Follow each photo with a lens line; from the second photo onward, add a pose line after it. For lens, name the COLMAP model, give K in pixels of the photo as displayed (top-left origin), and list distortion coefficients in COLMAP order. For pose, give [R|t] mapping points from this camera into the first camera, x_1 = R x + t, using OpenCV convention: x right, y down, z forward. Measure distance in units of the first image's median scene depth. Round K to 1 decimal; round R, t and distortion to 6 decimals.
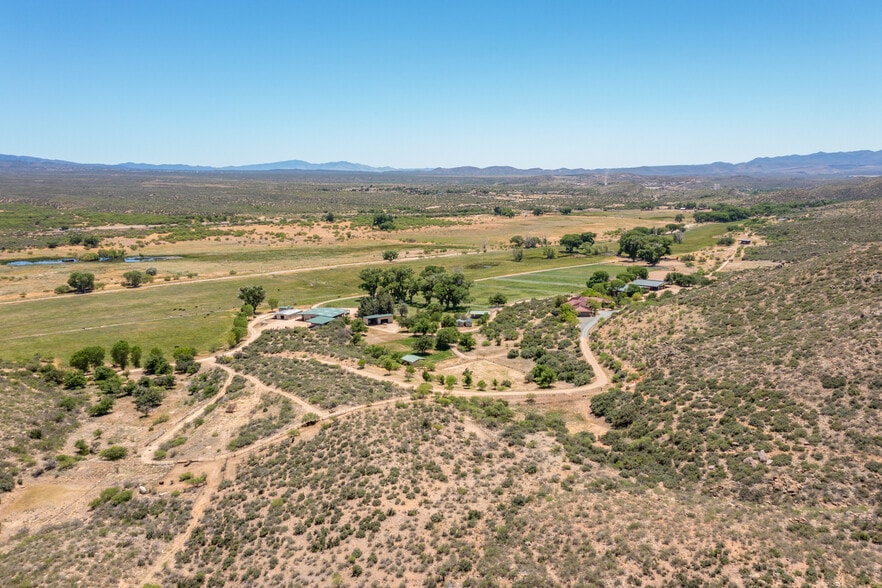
lens RADIAL K [[713.4, 0, 441.0], [0, 713.4, 294.0], [0, 0, 1]] dist [-0.000077, 0.008367]
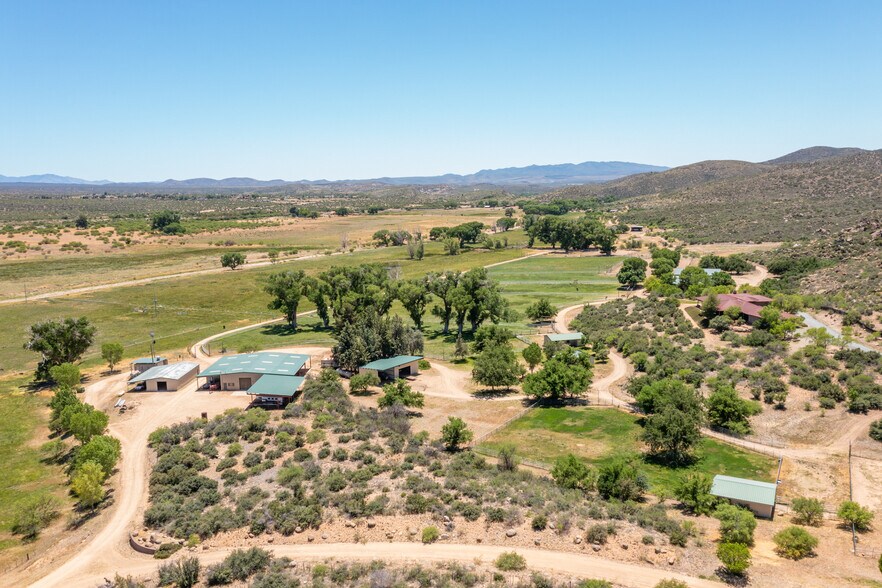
lens RADIAL K [[713.4, 0, 441.0], [0, 713.4, 294.0], [0, 0, 1]] dist [-0.000077, 0.008367]
pose [[0.934503, -0.060013, 0.350860, -0.079061], [0.066492, 0.997766, -0.006437, -0.003040], [-0.349690, 0.029344, 0.936406, 0.195595]]
